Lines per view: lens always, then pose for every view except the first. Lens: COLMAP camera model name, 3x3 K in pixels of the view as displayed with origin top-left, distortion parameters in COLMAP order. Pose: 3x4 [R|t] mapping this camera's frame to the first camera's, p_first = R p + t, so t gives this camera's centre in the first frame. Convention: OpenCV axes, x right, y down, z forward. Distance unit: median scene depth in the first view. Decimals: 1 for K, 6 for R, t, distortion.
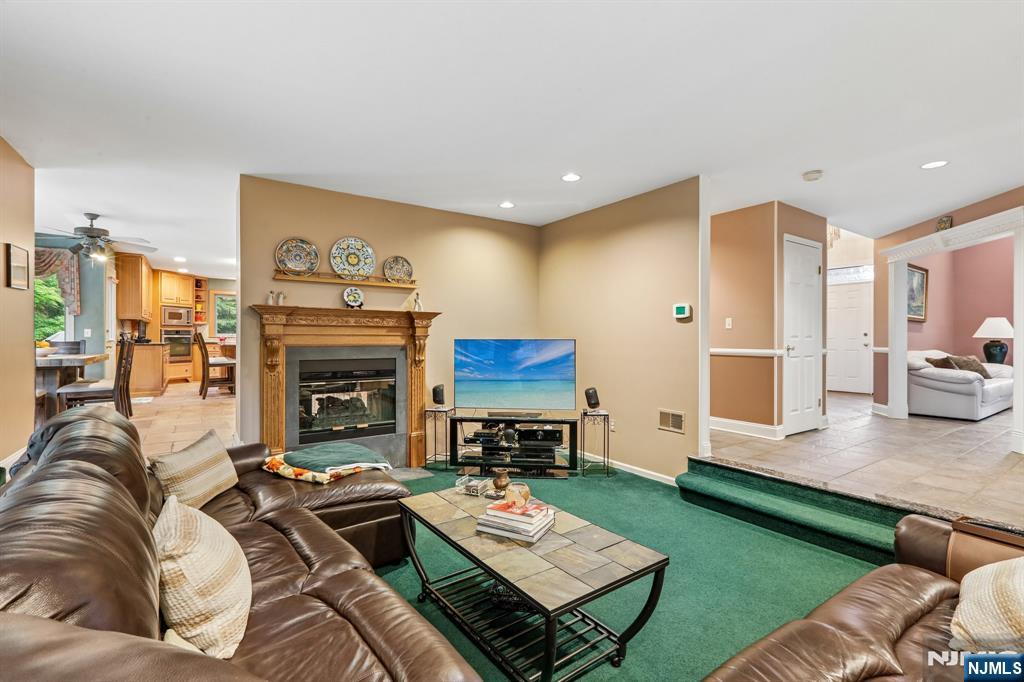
lens RADIAL K [[462.0, 0, 512.0], [0, 462.0, 341.0], [0, 0, 1]] dist [0.000646, 0.000367]
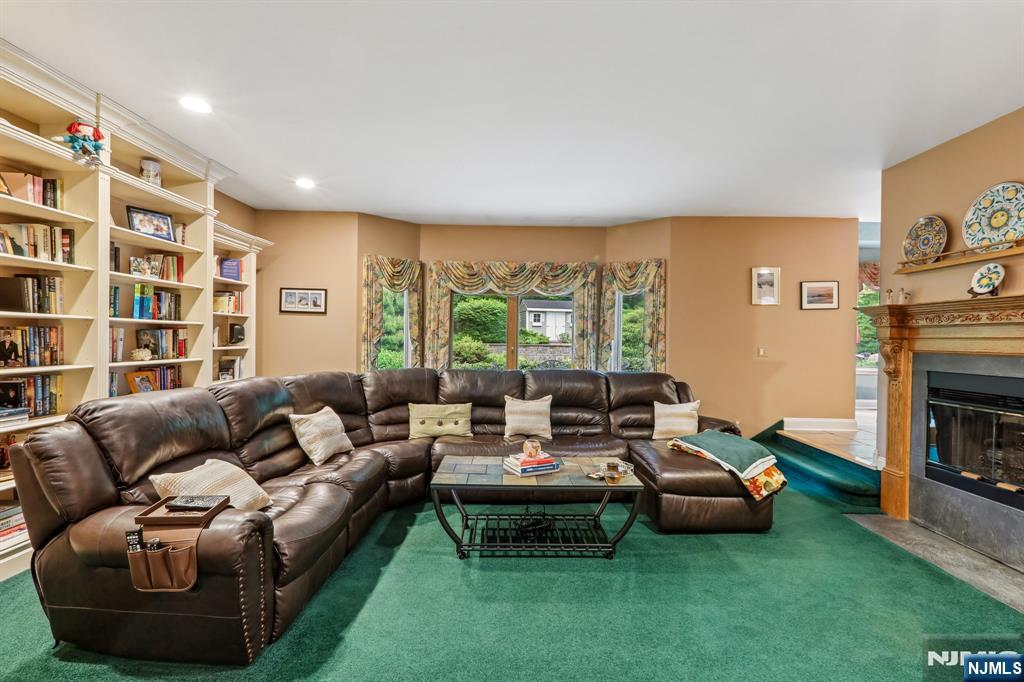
lens RADIAL K [[458.4, 0, 511.8], [0, 458.4, 346.5], [0, 0, 1]] dist [0.000224, 0.000859]
pose [[-0.578445, 0.005085, -0.815706, 0.565481], [-0.017214, 0.999682, 0.018439, -0.001846], [0.815540, 0.024707, -0.578173, 0.833264]]
